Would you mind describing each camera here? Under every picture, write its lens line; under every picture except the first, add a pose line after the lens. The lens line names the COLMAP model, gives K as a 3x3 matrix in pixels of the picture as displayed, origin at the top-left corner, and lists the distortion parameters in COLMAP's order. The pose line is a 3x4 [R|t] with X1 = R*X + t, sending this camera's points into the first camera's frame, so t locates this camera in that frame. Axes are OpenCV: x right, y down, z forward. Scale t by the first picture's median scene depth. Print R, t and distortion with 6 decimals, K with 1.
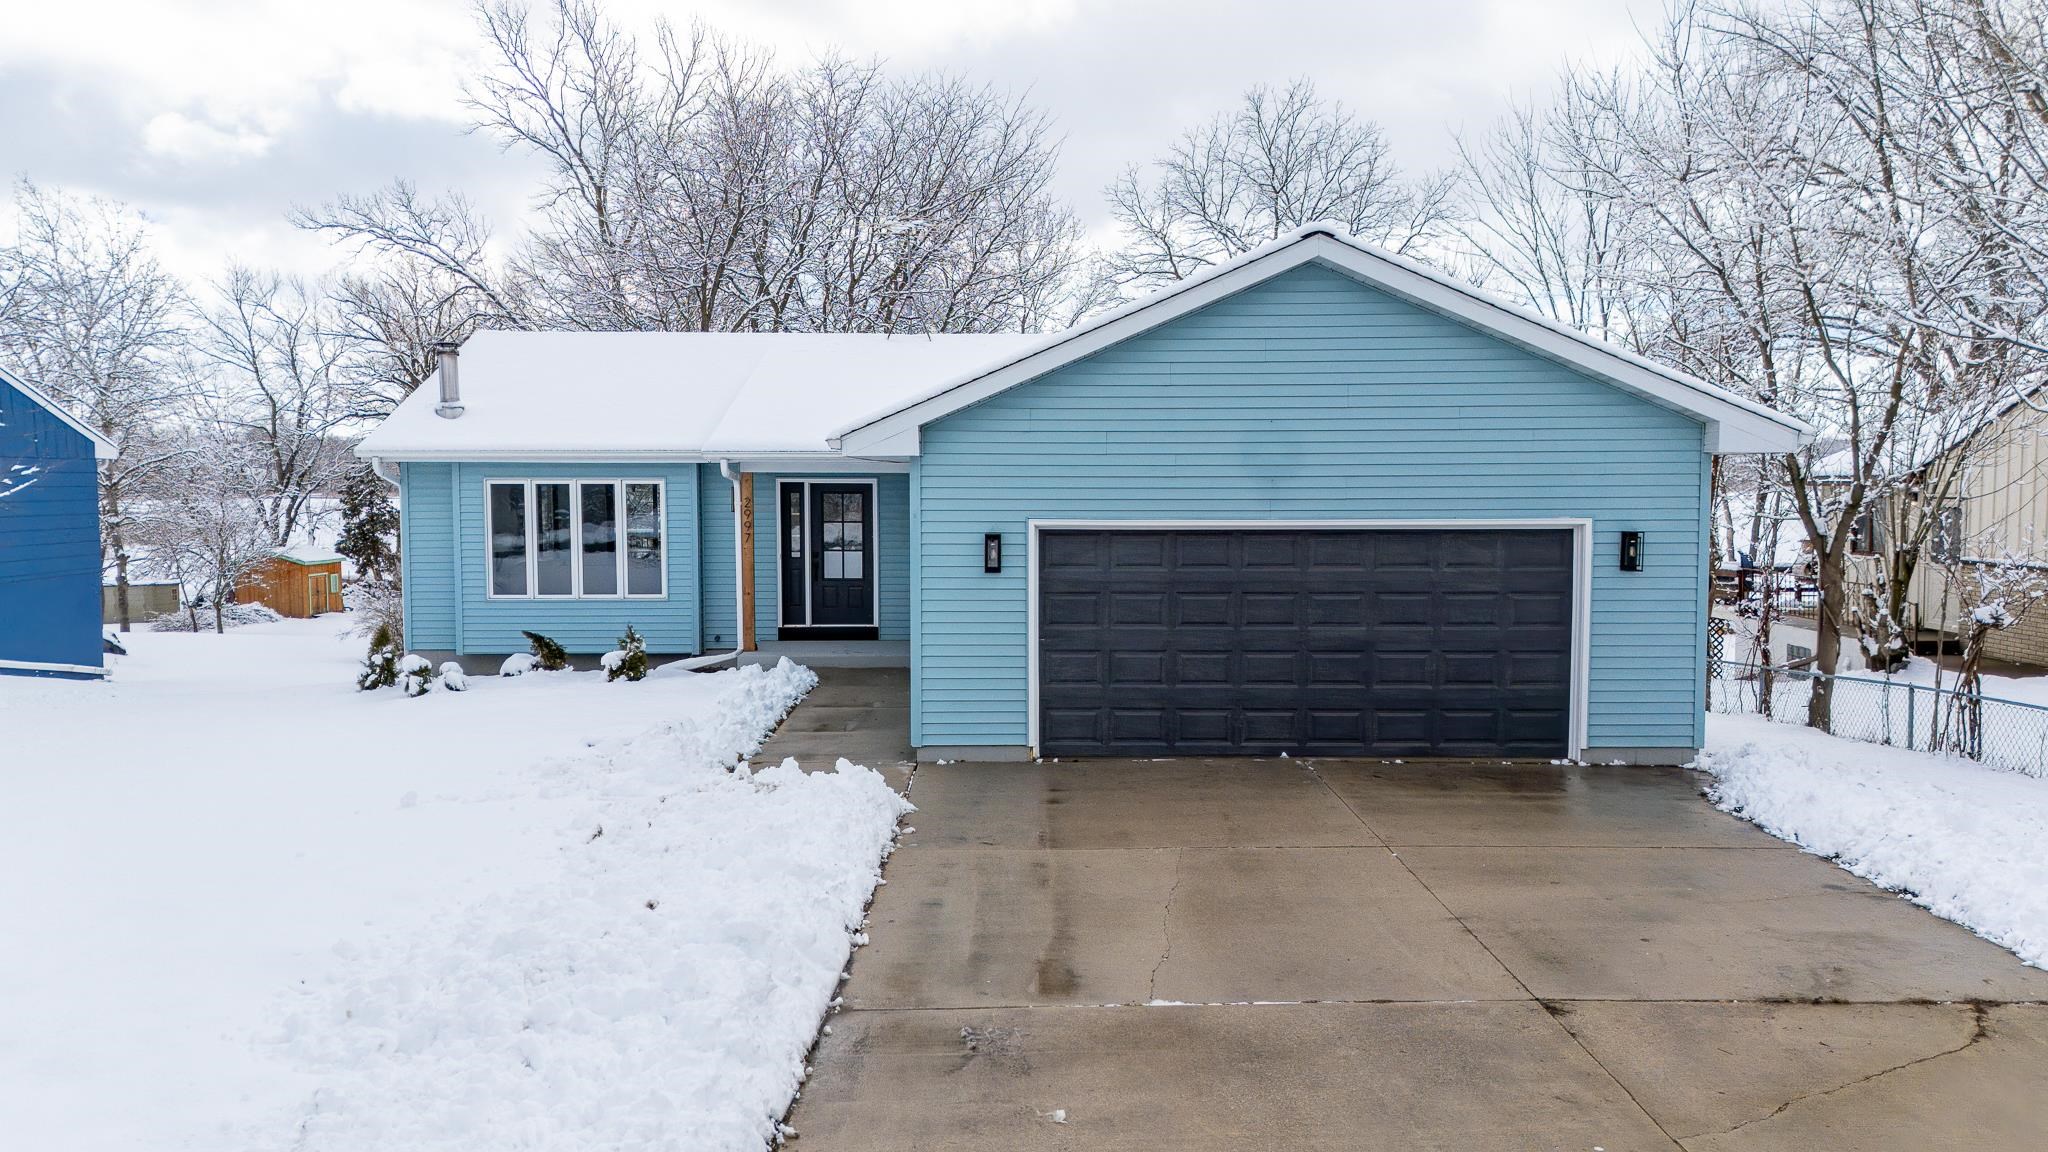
lens RADIAL K [[1497.1, 0, 1024.0], [0, 1497.1, 576.0], [0, 0, 1]] dist [0.064695, -0.060467]
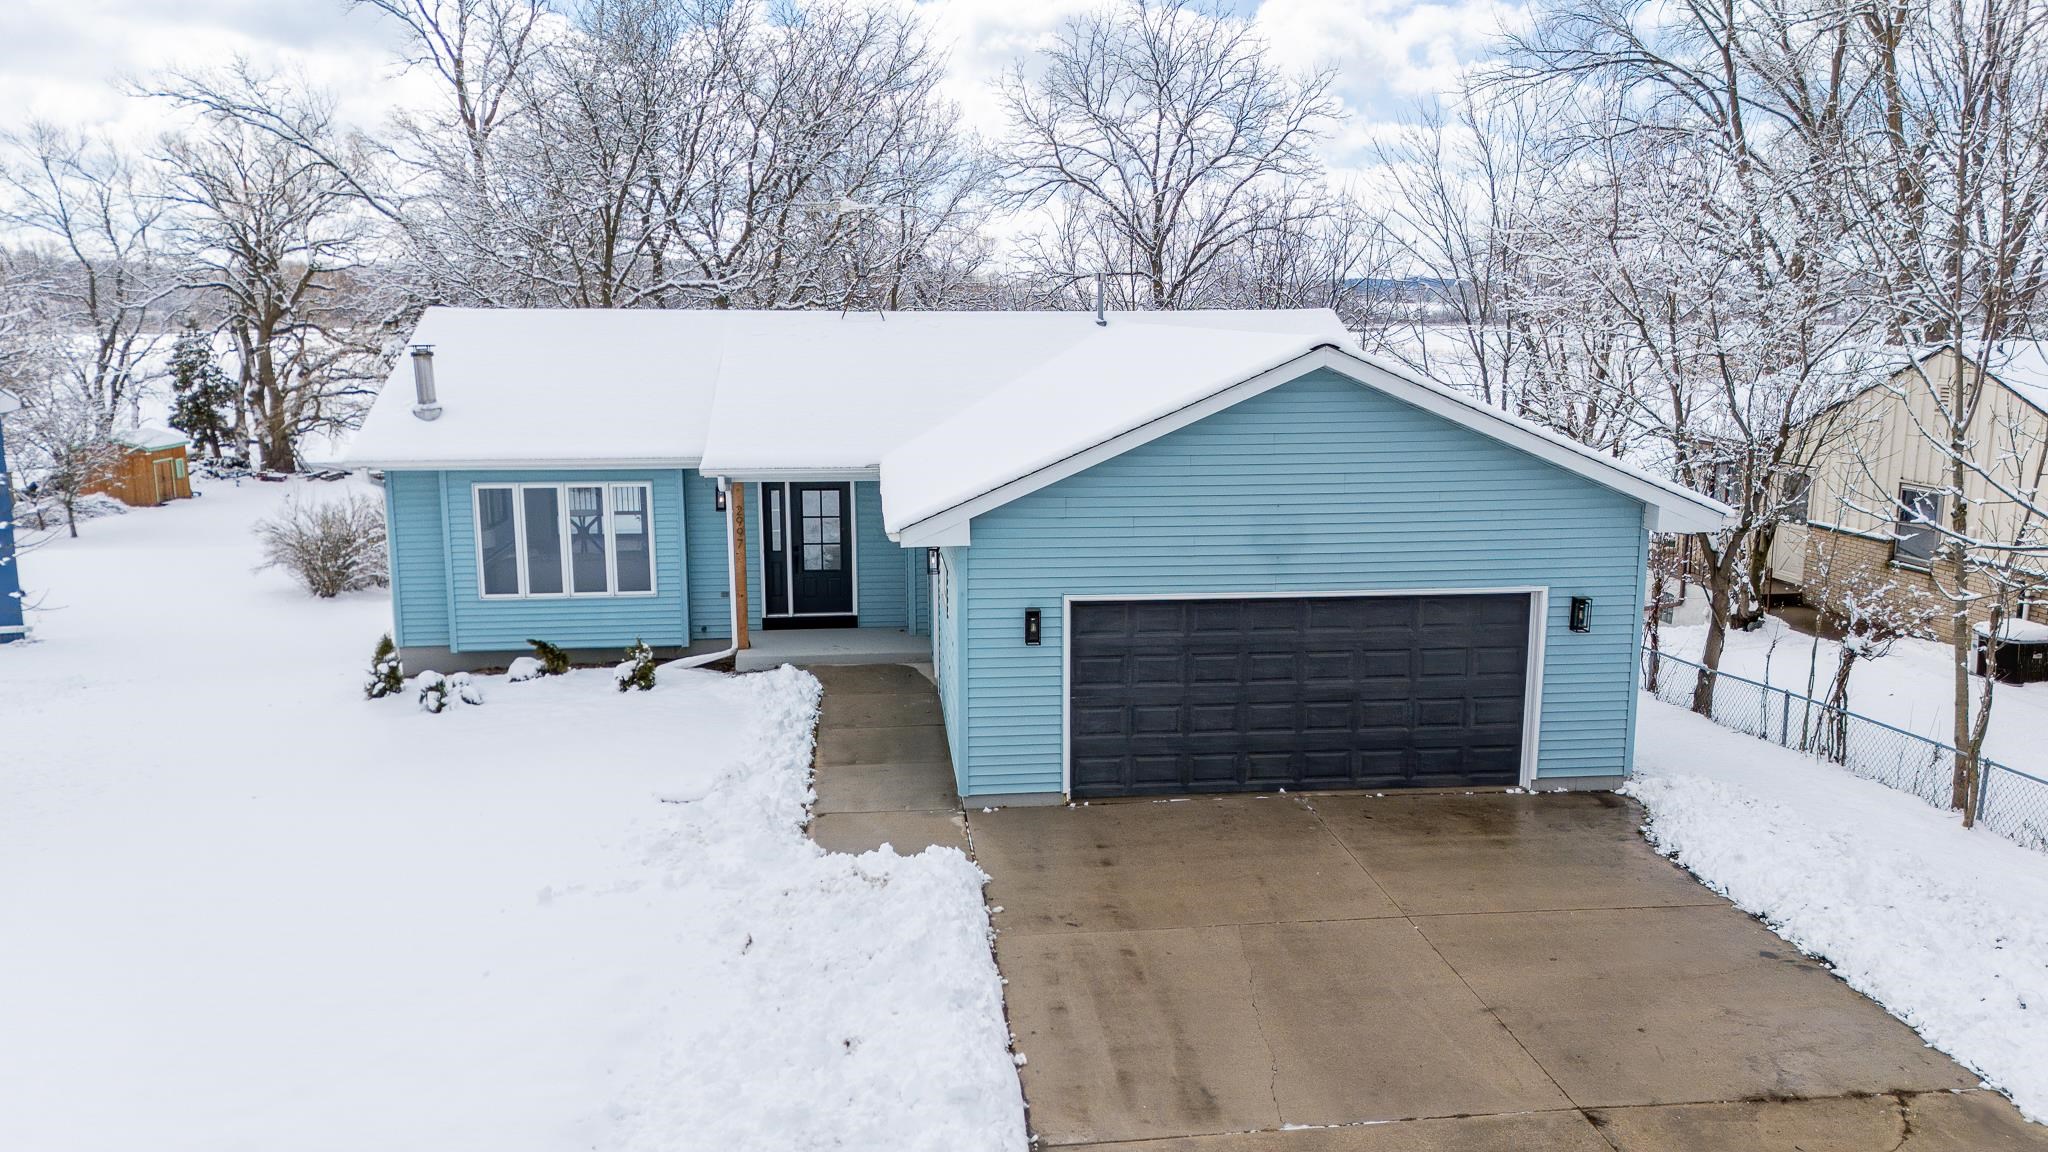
lens RADIAL K [[1494.3, 0, 1024.0], [0, 1494.3, 576.0], [0, 0, 1]] dist [0.069783, -0.058451]
pose [[0.994233, -0.017690, 0.105773, -0.140617], [0.005716, 0.993641, 0.112450, -0.173371], [-0.107090, -0.111197, 0.988012, -0.092291]]
